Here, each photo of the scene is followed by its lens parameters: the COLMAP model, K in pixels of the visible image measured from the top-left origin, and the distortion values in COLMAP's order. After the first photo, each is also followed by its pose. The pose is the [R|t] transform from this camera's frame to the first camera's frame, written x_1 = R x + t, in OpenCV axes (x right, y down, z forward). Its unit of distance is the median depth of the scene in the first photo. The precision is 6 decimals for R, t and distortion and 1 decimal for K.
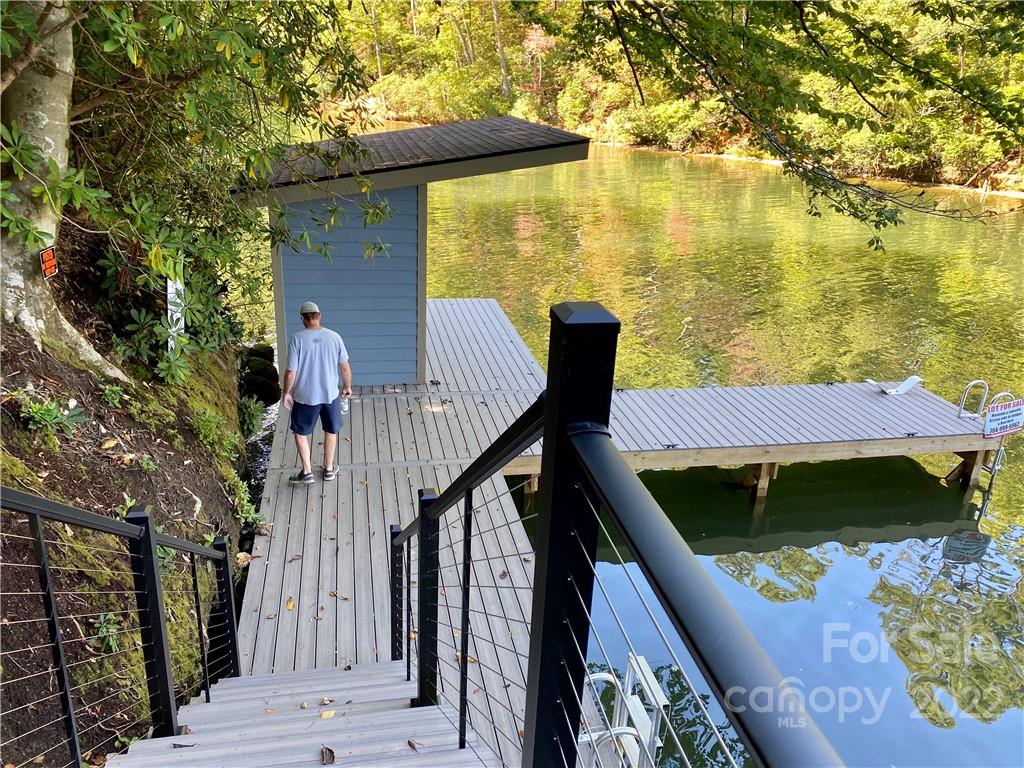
lens RADIAL K [[760.6, 0, 512.0], [0, 760.6, 384.0], [0, 0, 1]] dist [0.002019, -0.006547]
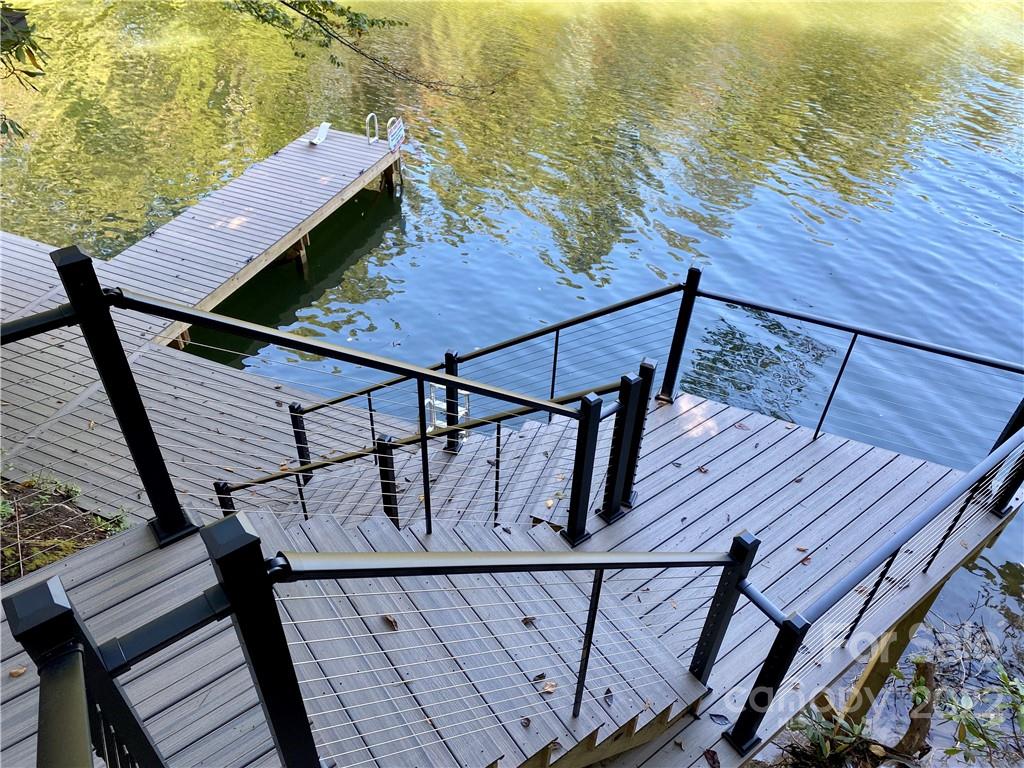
lens RADIAL K [[760.6, 0, 512.0], [0, 760.6, 384.0], [0, 0, 1]] dist [0.002019, -0.006547]
pose [[0.557380, -0.561366, 0.611715, -0.351059], [0.289075, 0.821892, 0.490845, -0.195725], [-0.778308, -0.096756, 0.620383, -0.106279]]
